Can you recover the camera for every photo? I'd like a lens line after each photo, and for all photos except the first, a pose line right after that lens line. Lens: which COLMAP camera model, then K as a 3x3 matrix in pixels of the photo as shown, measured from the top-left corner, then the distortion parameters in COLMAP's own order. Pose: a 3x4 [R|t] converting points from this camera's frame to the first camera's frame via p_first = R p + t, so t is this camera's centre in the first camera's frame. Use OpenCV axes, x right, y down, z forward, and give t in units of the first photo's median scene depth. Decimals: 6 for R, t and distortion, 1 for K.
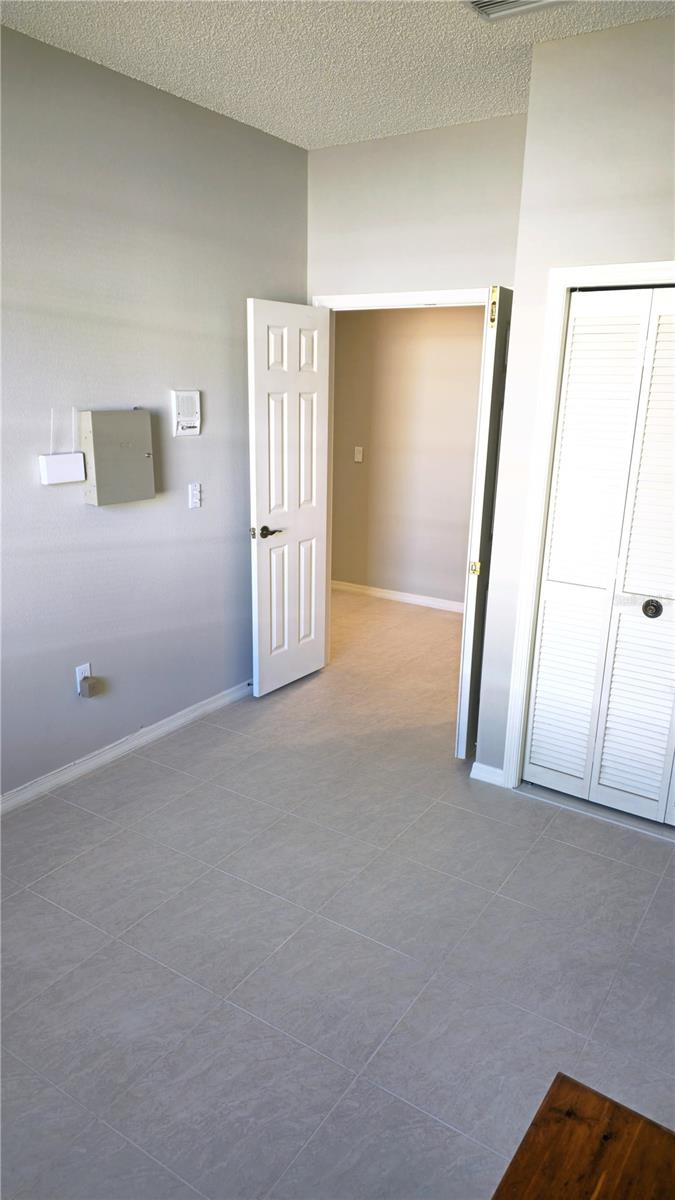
lens RADIAL K [[785.2, 0, 337.5], [0, 785.2, 600.0], [0, 0, 1]] dist [0.066454, -0.062375]
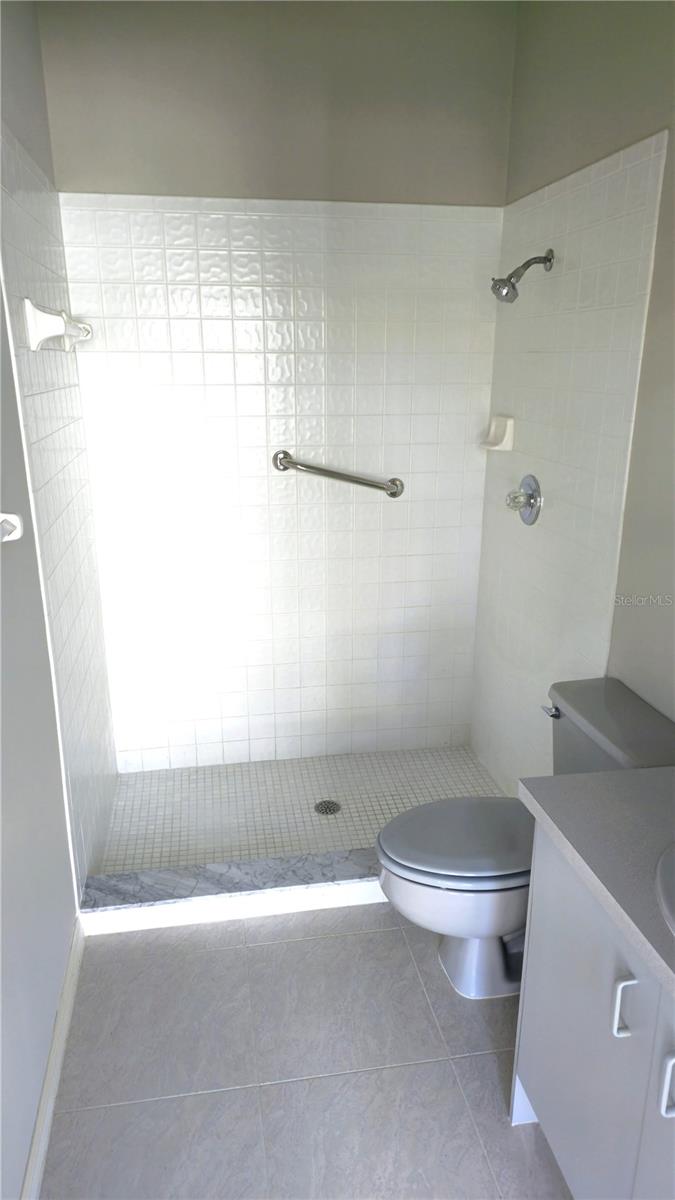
lens RADIAL K [[785.2, 0, 337.5], [0, 785.2, 600.0], [0, 0, 1]] dist [0.066454, -0.062375]
pose [[0.735598, -0.233229, 0.636003, -0.419022], [0.184780, 0.972342, 0.142853, -0.077479], [-0.651730, 0.012439, 0.758349, 0.267603]]
